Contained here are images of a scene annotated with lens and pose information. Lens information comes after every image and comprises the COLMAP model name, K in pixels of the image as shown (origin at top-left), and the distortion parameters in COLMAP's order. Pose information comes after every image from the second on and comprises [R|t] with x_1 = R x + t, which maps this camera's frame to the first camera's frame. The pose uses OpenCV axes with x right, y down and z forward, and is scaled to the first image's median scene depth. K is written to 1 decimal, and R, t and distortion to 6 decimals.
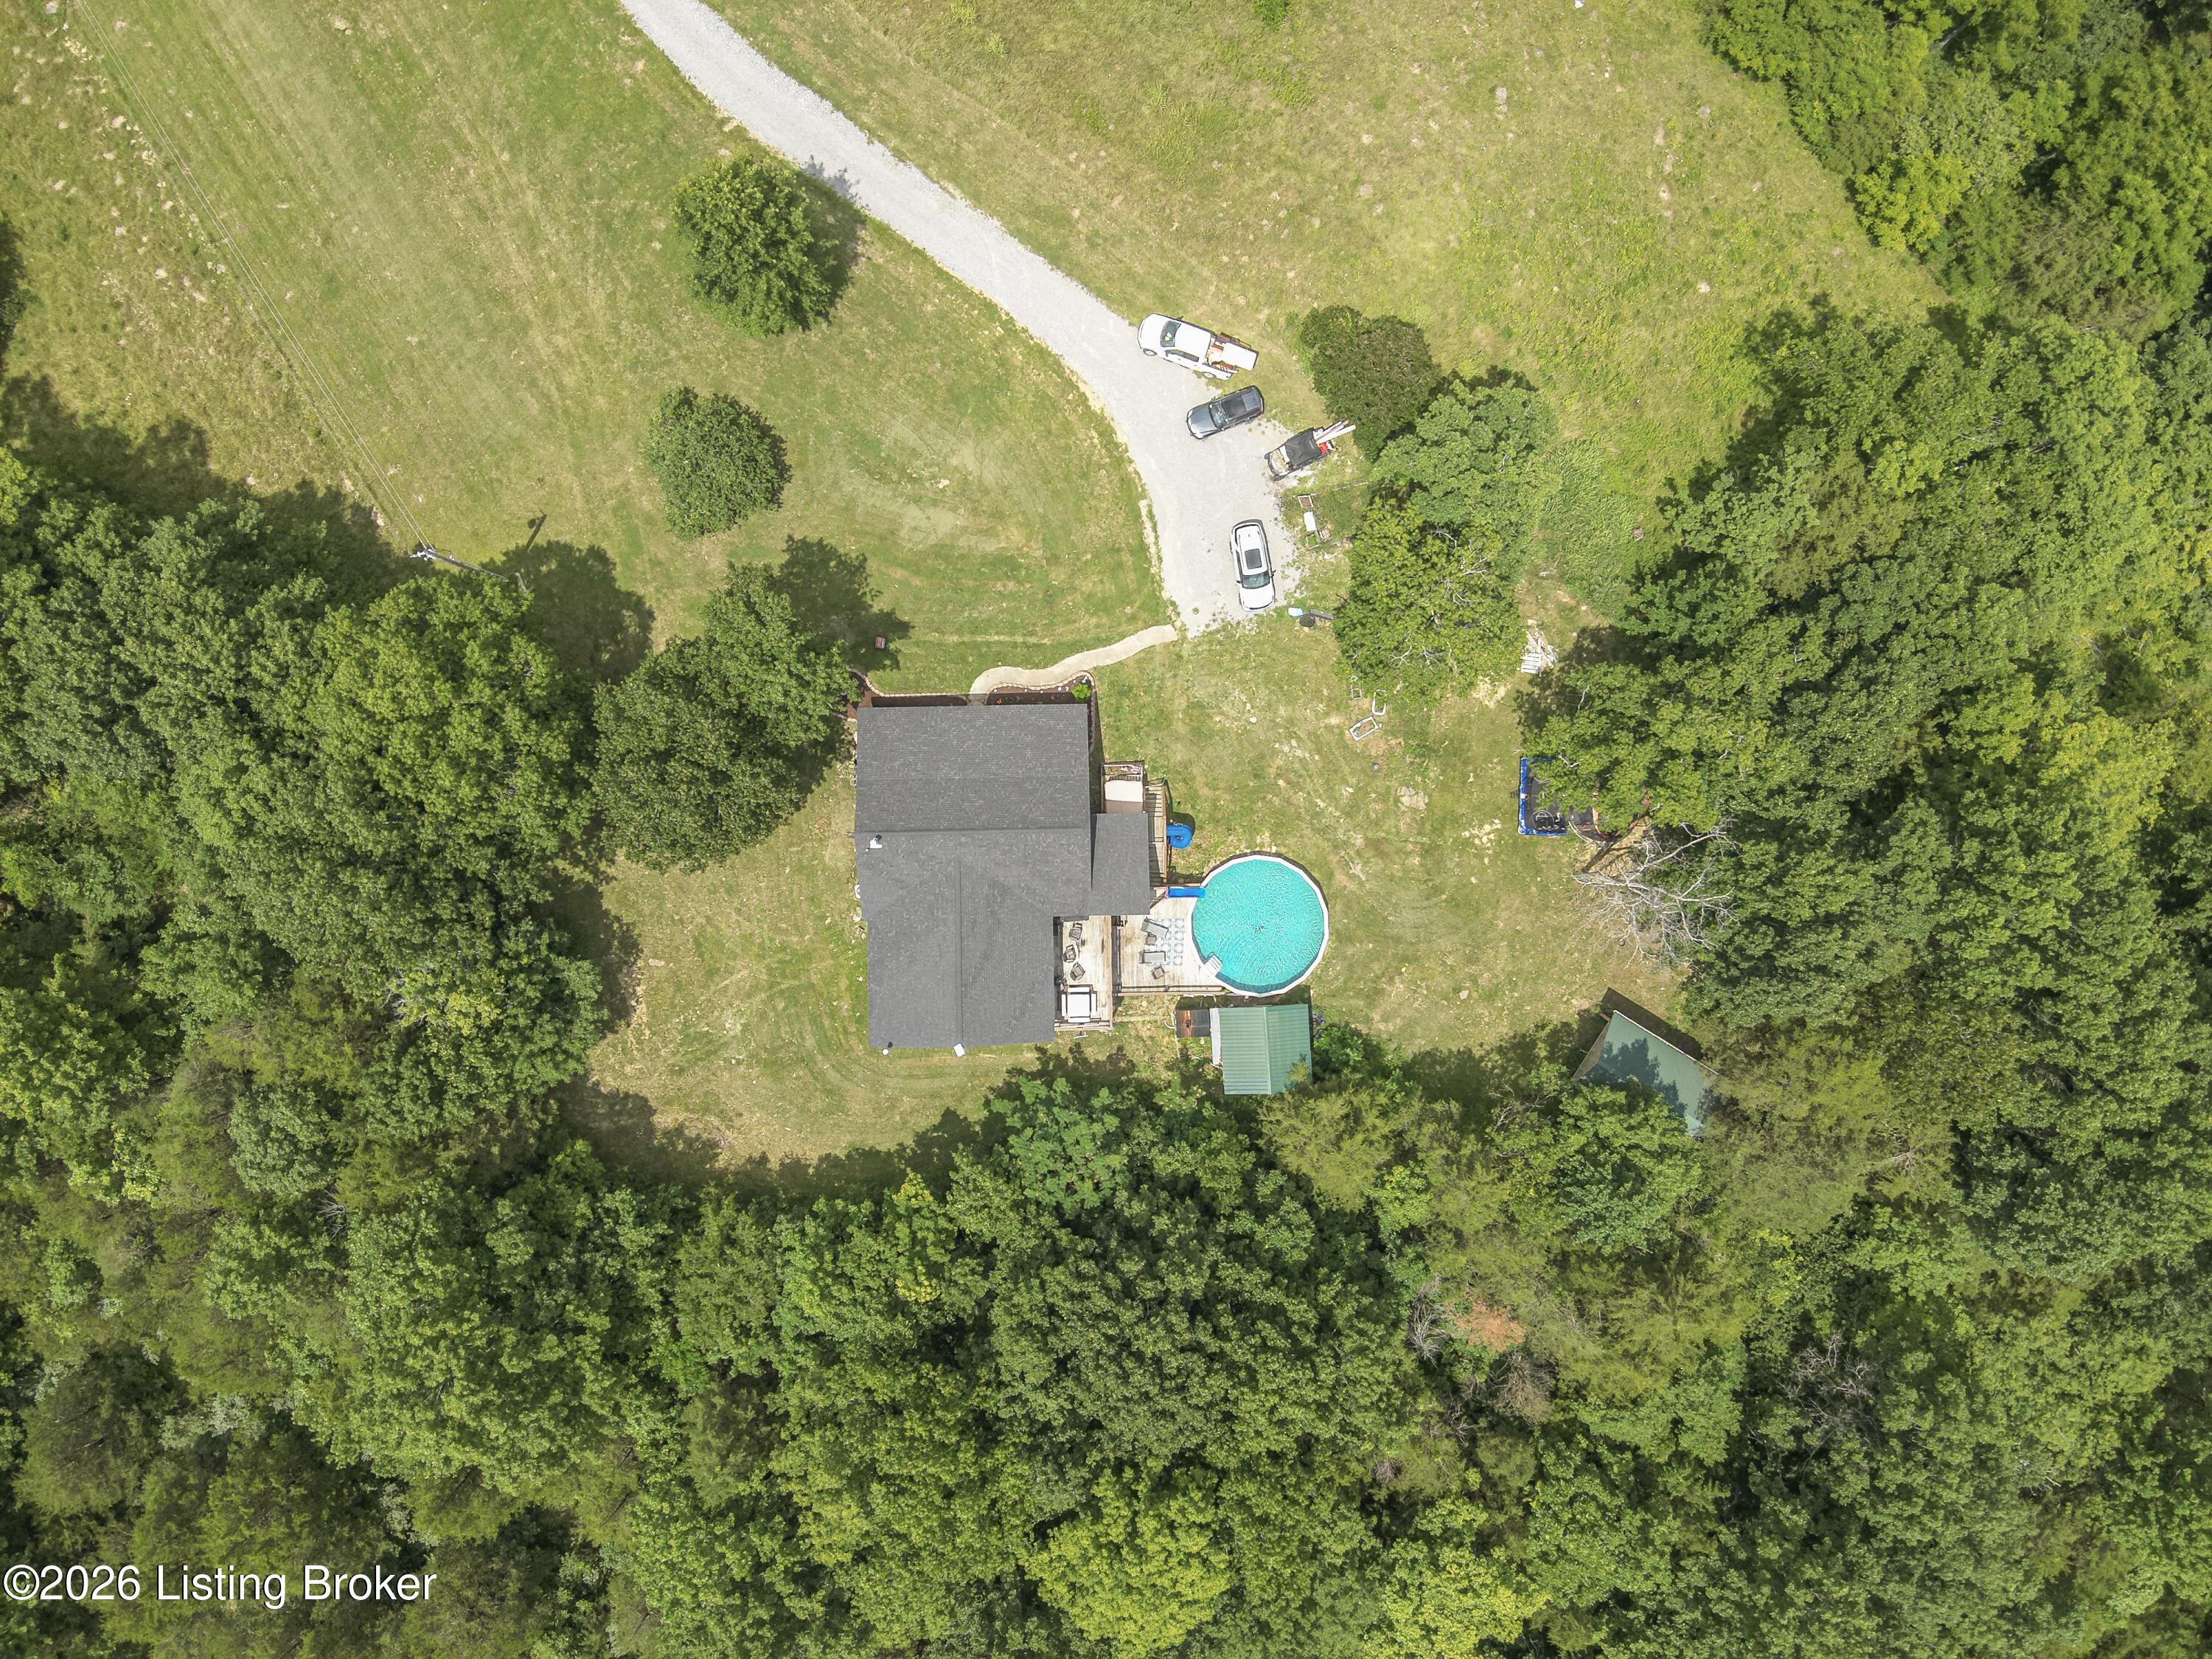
lens RADIAL K [[1606.7, 0, 1123.5], [0, 1606.7, 838.8], [0, 0, 1]] dist [0.086906, -0.184660]
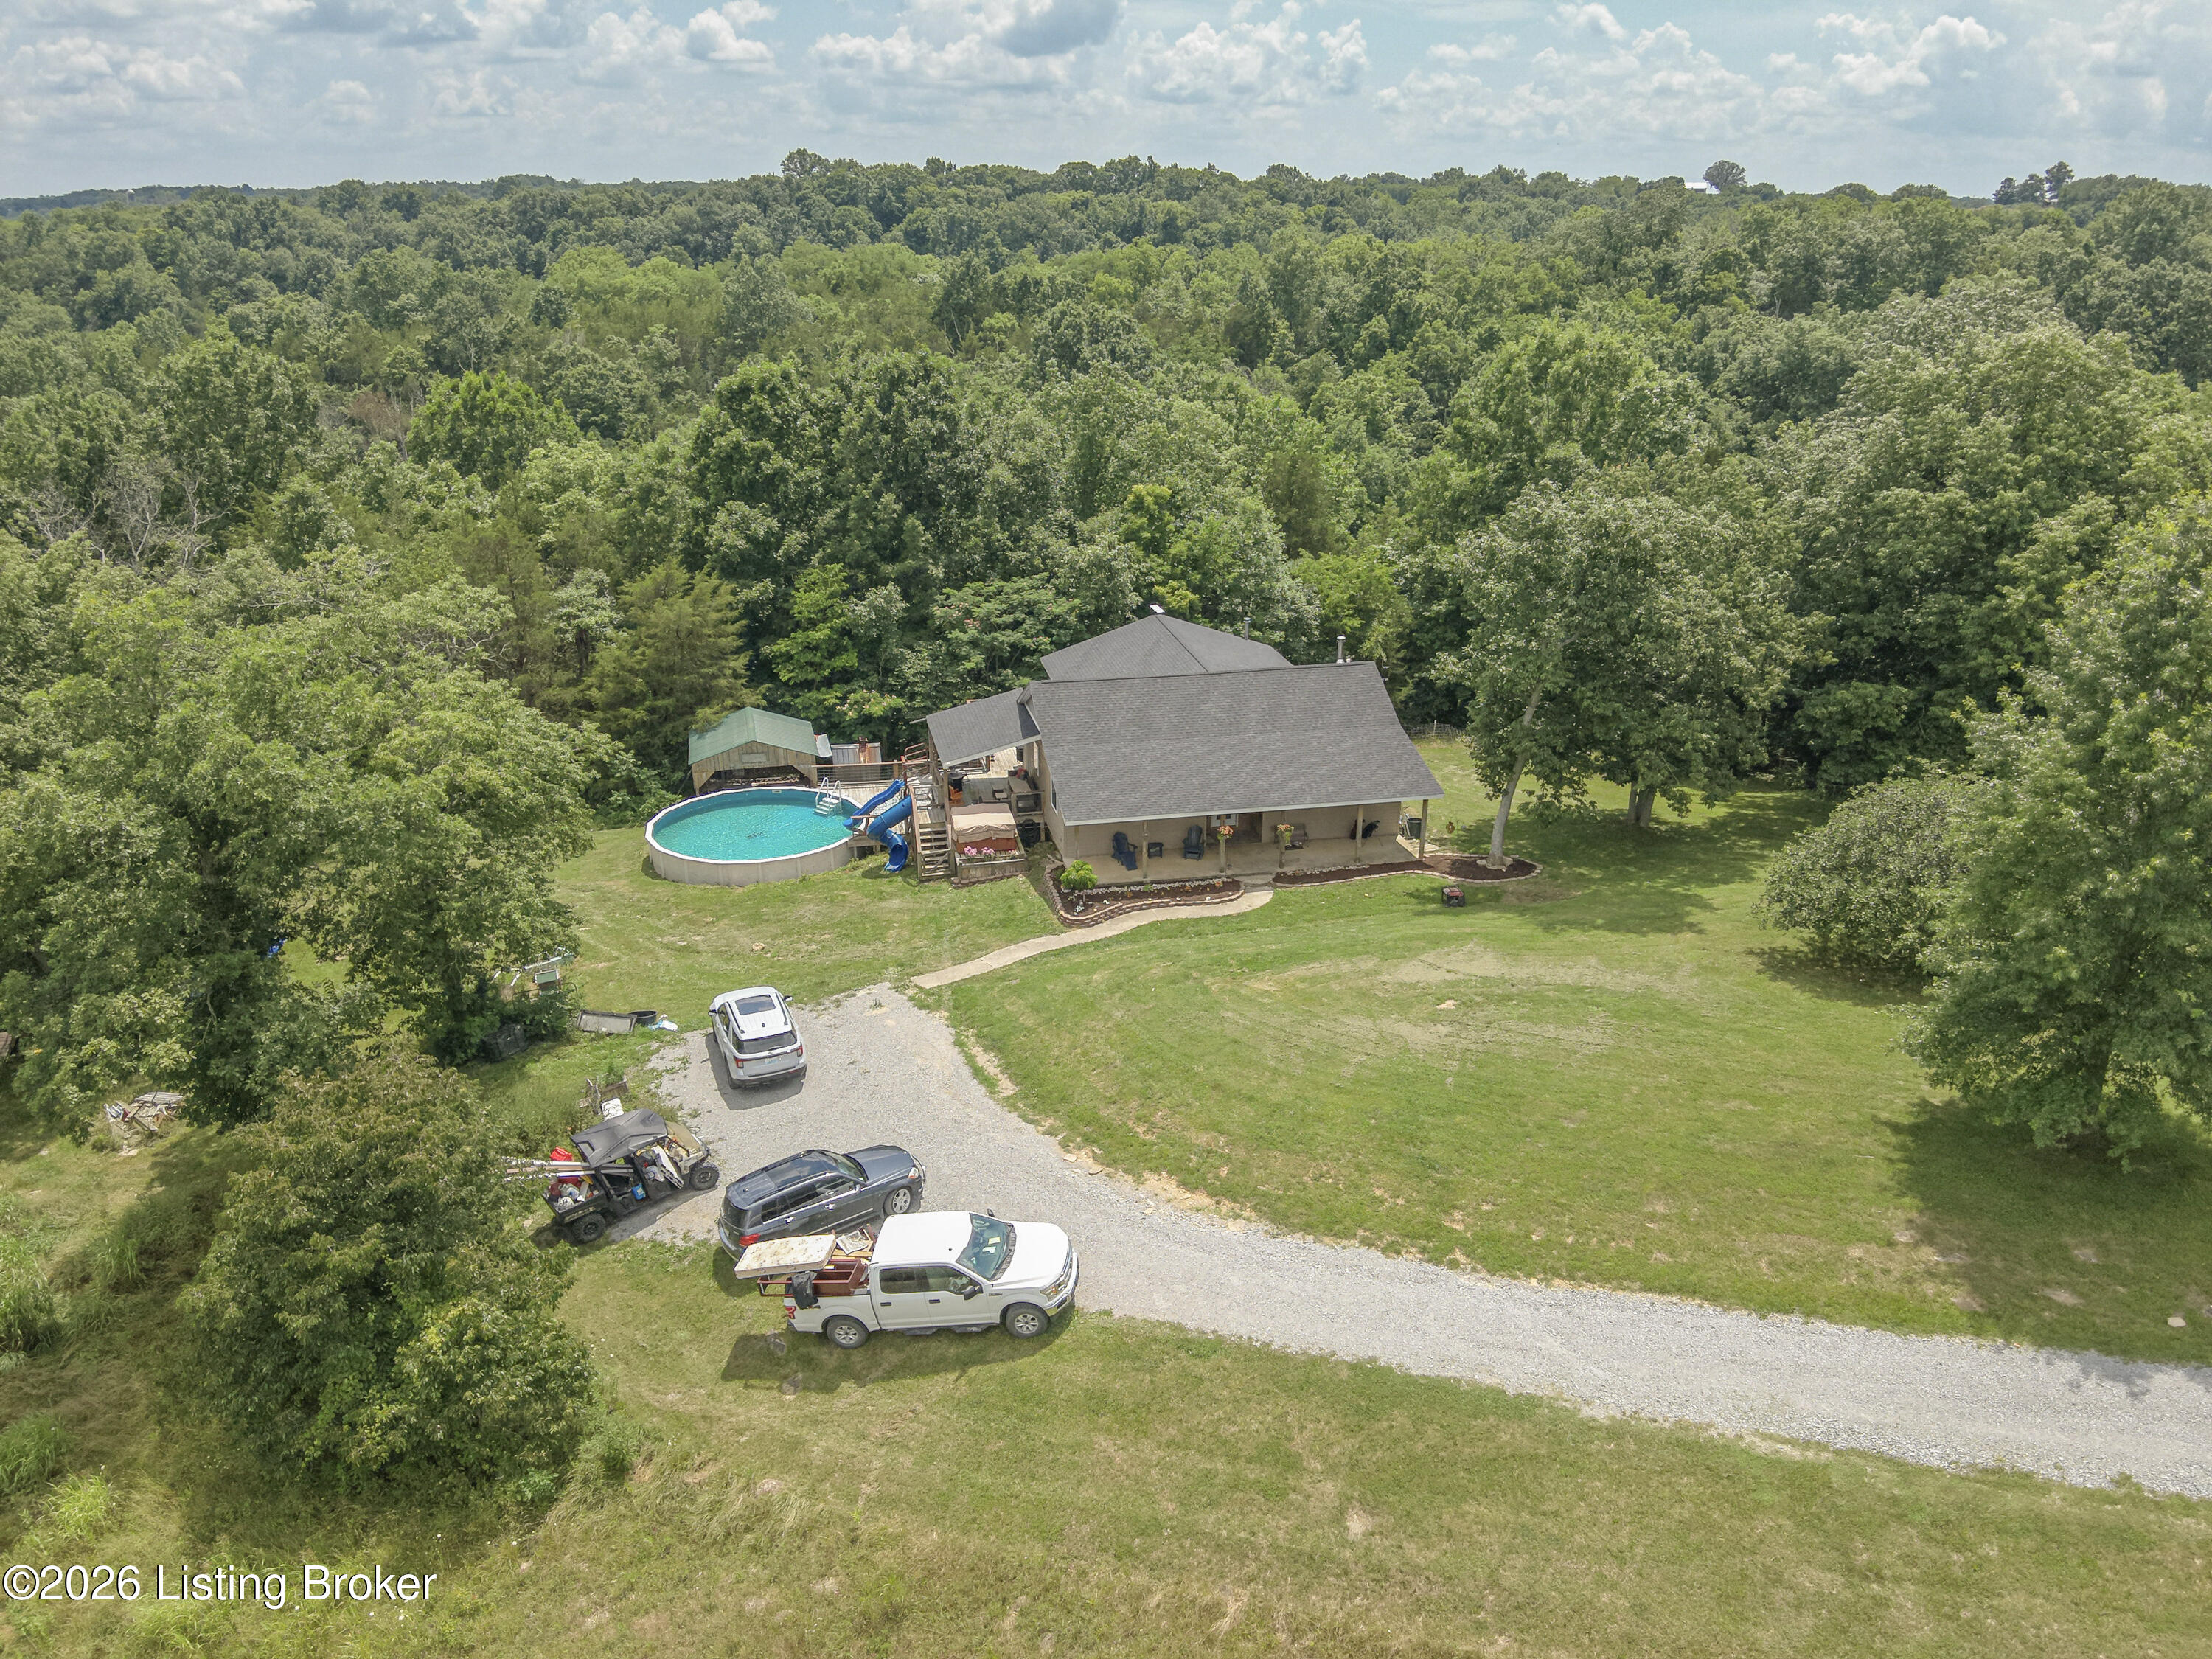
lens RADIAL K [[1606.7, 0, 1123.5], [0, 1606.7, 838.8], [0, 0, 1]] dist [0.086906, -0.184660]
pose [[-0.982753, 0.065602, -0.172898, 0.052897], [-0.184876, -0.370086, 0.910416, -0.588405], [-0.004262, 0.926678, 0.375831, 0.768865]]
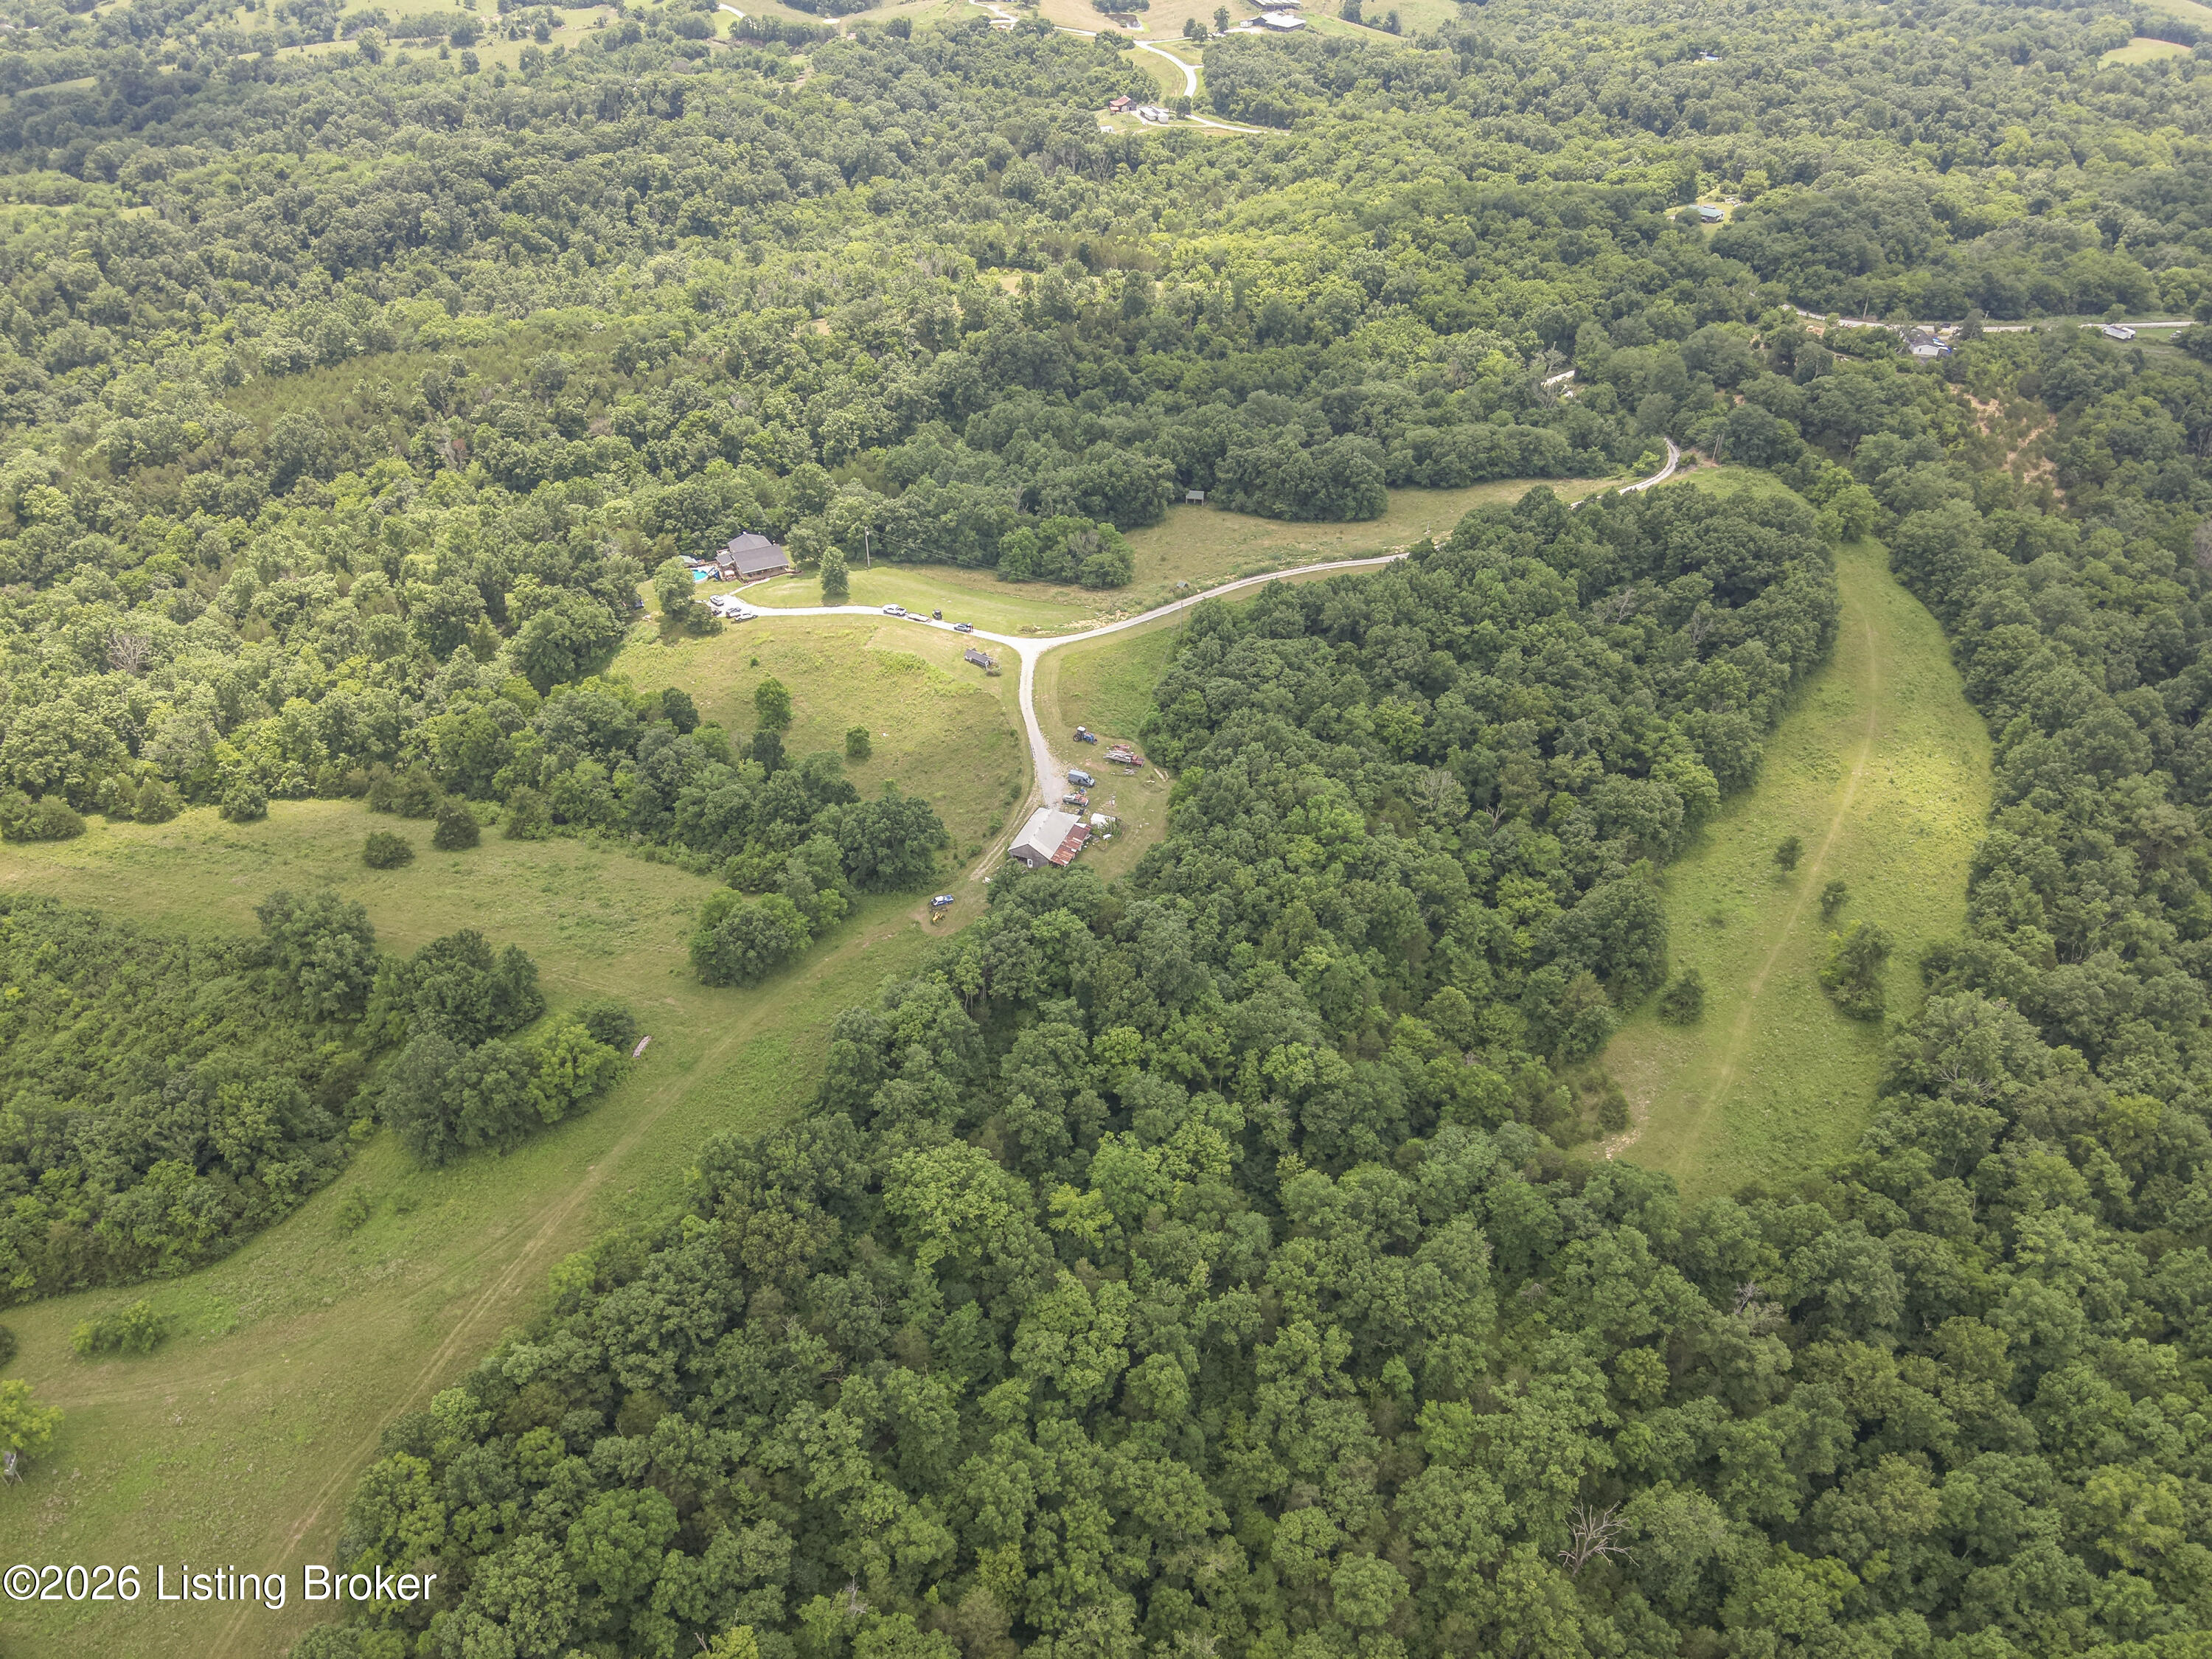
lens RADIAL K [[1606.7, 0, 1123.5], [0, 1606.7, 838.8], [0, 0, 1]] dist [0.086906, -0.184660]
pose [[-0.879070, 0.259762, -0.399700, 1.050110], [-0.476145, -0.518658, 0.710127, -4.221867], [-0.022844, 0.814566, 0.579621, -1.085240]]
